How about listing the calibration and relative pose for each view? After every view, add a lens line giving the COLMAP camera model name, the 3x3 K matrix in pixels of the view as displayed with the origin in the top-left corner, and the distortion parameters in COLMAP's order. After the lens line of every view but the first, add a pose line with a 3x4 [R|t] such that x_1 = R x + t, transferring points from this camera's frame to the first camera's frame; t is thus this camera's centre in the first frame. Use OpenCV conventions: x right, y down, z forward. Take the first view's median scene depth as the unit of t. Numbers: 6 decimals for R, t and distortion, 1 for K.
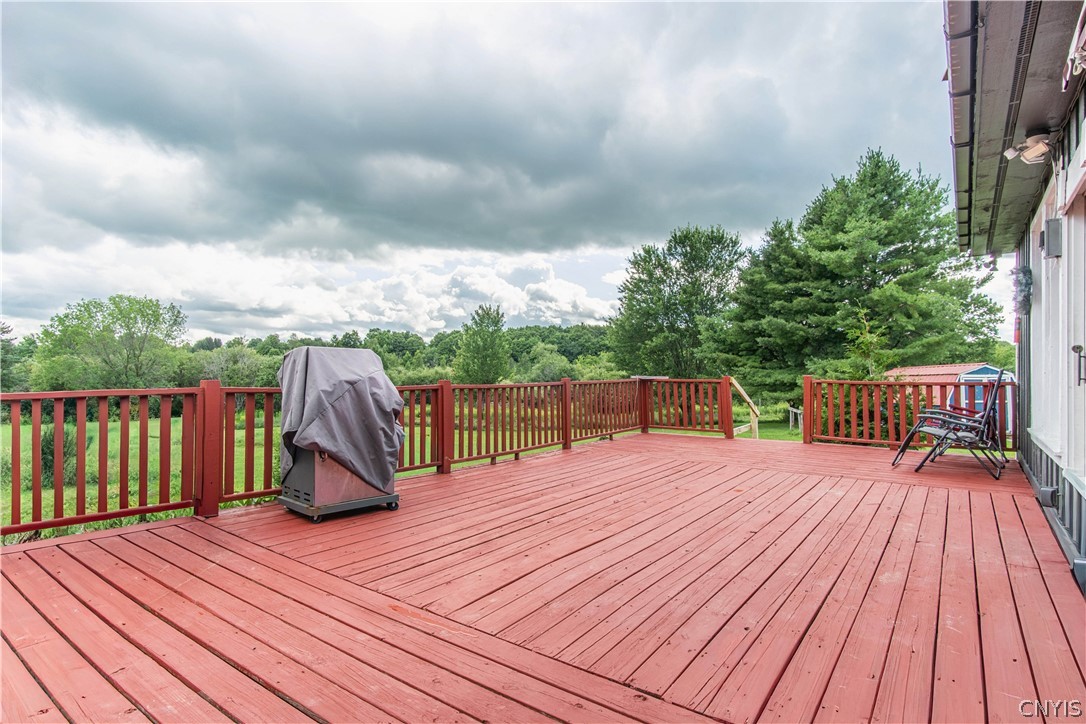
lens RADIAL K [[574.5, 0, 539.3], [0, 574.5, 361.5], [0, 0, 1]] dist [0.001963, 0.000433]
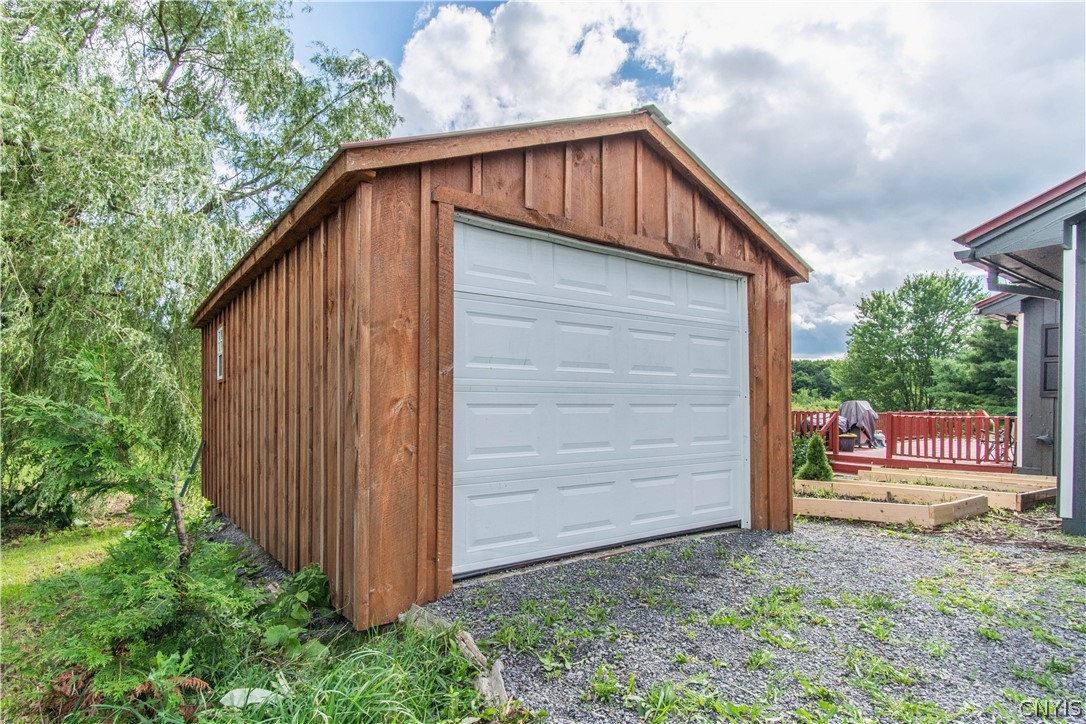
lens RADIAL K [[574.5, 0, 556.0], [0, 574.5, 409.8], [0, 0, 1]] dist [0.001963, 0.000433]
pose [[0.957415, 0.006523, -0.288641, -0.100623], [-0.001020, 0.999815, 0.019210, -0.000542], [0.288713, -0.018097, 0.957245, -0.277861]]
